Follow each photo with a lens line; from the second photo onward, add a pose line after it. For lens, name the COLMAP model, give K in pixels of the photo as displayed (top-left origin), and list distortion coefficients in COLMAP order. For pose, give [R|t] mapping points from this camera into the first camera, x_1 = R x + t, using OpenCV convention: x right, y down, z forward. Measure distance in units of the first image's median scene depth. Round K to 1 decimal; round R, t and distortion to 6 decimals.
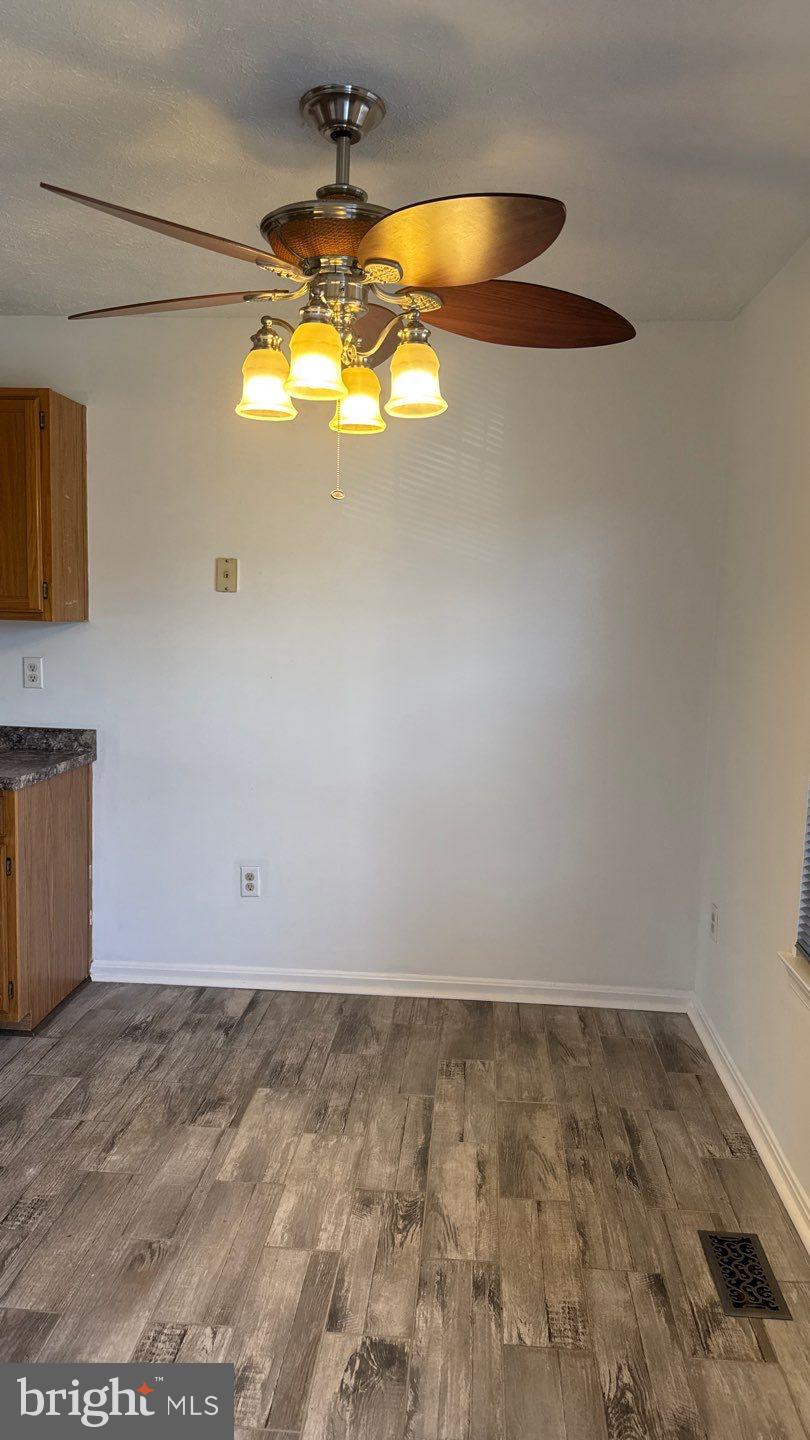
lens RADIAL K [[1020.3, 0, 404.7], [0, 1020.3, 719.2], [0, 0, 1]] dist [0.007195, -0.011657]
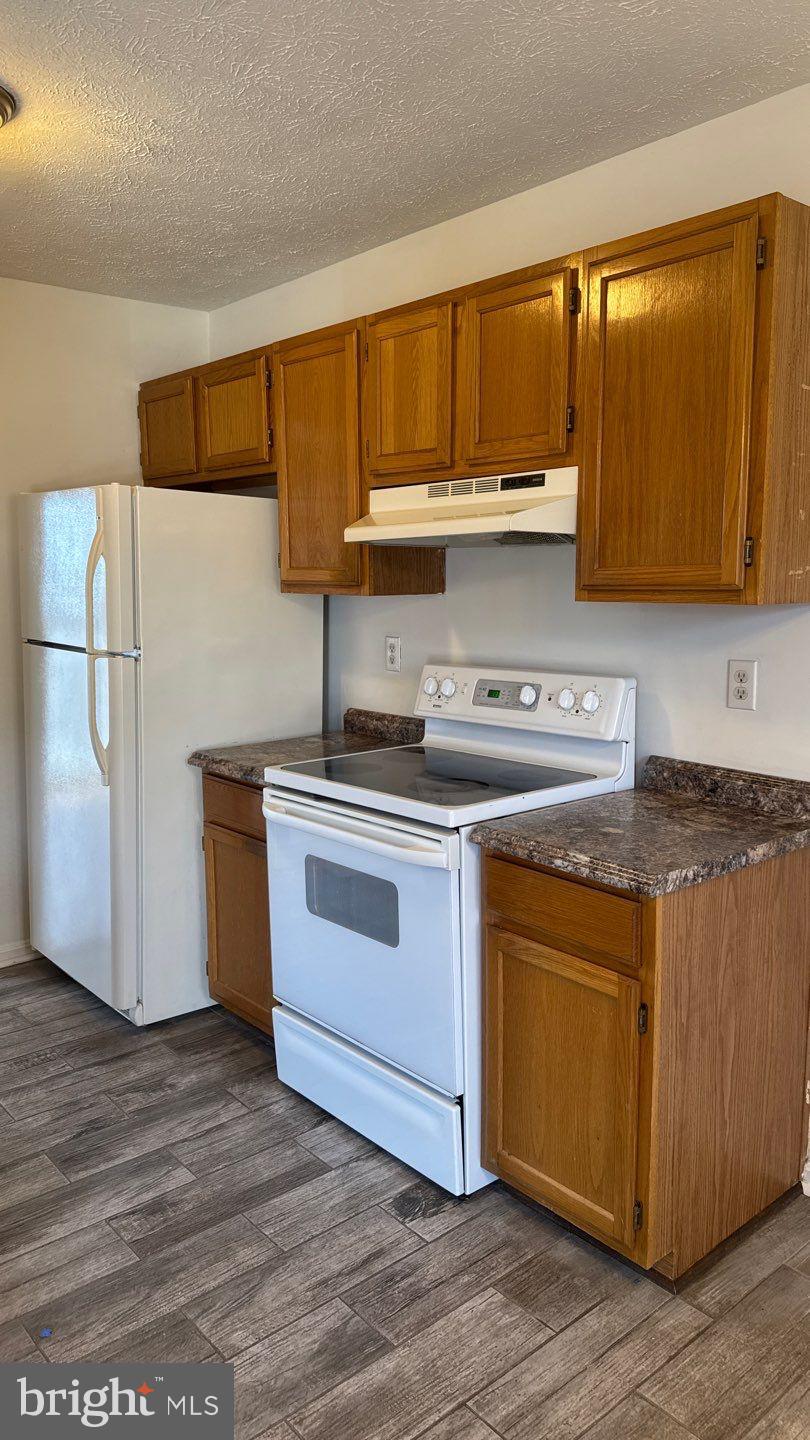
lens RADIAL K [[1020.3, 0, 405.5], [0, 1020.3, 715.3], [0, 0, 1]] dist [0.007195, -0.011657]
pose [[0.709090, 0.069904, -0.701645, -0.074519], [-0.054159, 0.997534, 0.044650, -0.047358], [0.703035, 0.006340, 0.711127, 0.443489]]
